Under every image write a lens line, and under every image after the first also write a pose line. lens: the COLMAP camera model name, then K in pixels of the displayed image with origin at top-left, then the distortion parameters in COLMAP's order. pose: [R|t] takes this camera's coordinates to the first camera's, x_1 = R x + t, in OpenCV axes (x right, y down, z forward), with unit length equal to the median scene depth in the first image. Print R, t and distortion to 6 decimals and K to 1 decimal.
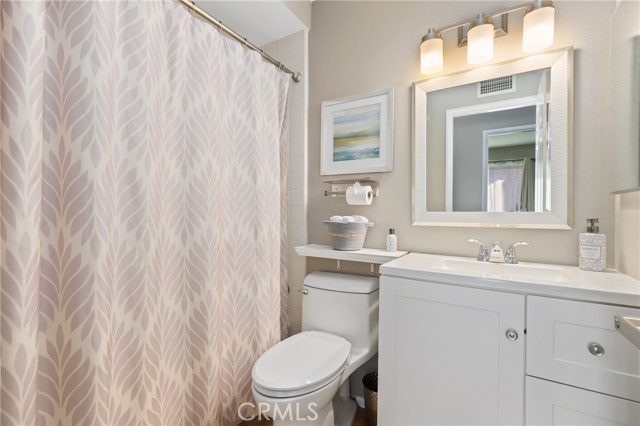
lens RADIAL K [[292.0, 0, 316.9], [0, 292.0, 215.6], [0, 0, 1]] dist [-0.002312, -0.000435]
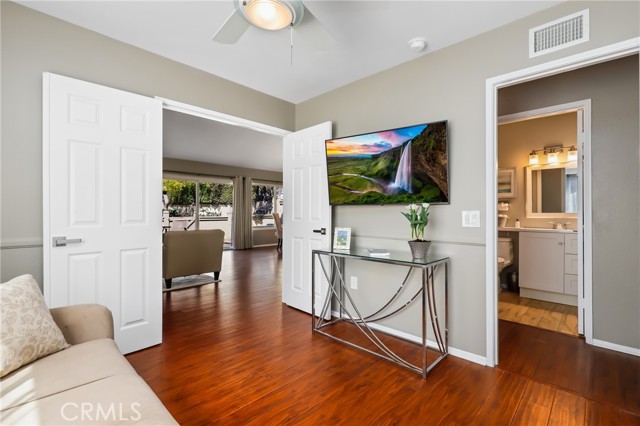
lens RADIAL K [[292.0, 0, 320.4], [0, 292.0, 212.3], [0, 0, 1]] dist [-0.002312, -0.000435]
pose [[0.979041, -0.002893, -0.203643, -0.963237], [-0.000292, 0.999878, -0.015605, 0.023787], [0.203664, 0.015337, 0.978921, -1.990439]]
